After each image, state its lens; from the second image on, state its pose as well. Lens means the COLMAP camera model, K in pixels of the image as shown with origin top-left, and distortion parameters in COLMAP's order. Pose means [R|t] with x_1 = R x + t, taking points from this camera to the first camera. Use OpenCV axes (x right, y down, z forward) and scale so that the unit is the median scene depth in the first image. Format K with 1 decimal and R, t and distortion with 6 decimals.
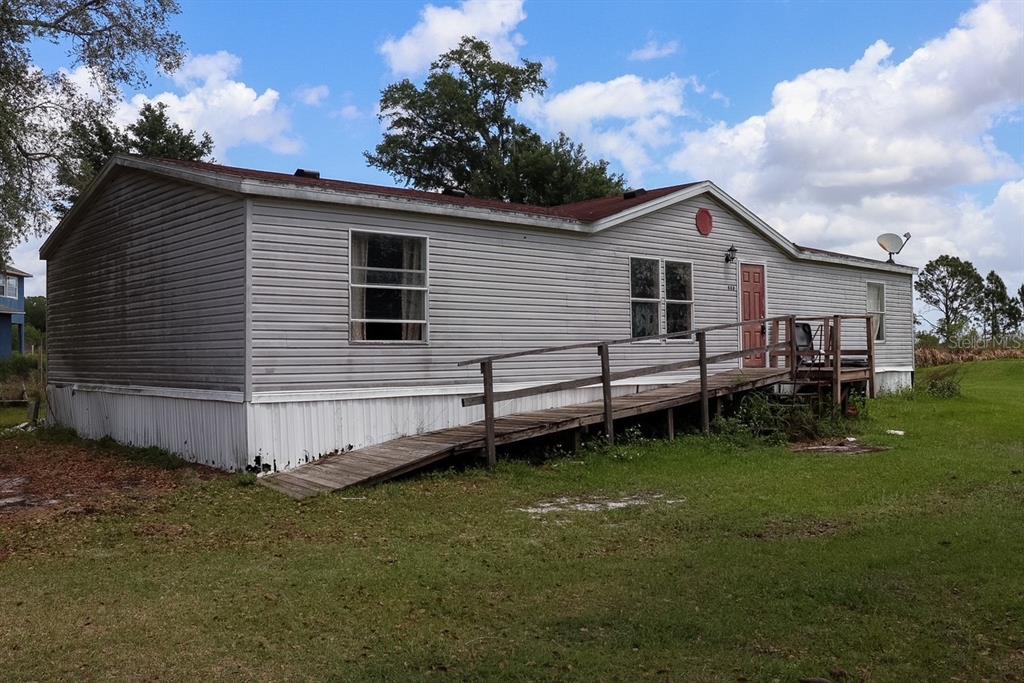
lens RADIAL K [[918.5, 0, 512.0], [0, 918.5, 341.5], [0, 0, 1]] dist [-0.167271, 0.000865]
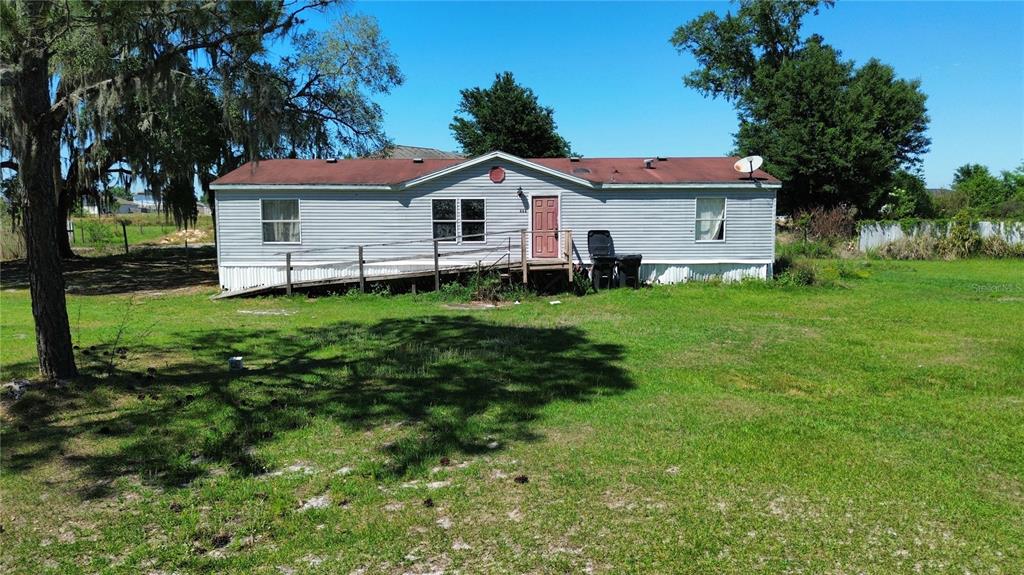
lens RADIAL K [[707.4, 0, 511.3], [0, 707.4, 305.1], [0, 0, 1]] dist [0.084607, -0.098402]
pose [[0.748380, 0.101873, -0.655400, 1.260097], [0.002395, 0.987713, 0.156262, -0.104438], [0.663266, -0.118513, 0.738940, -0.027271]]
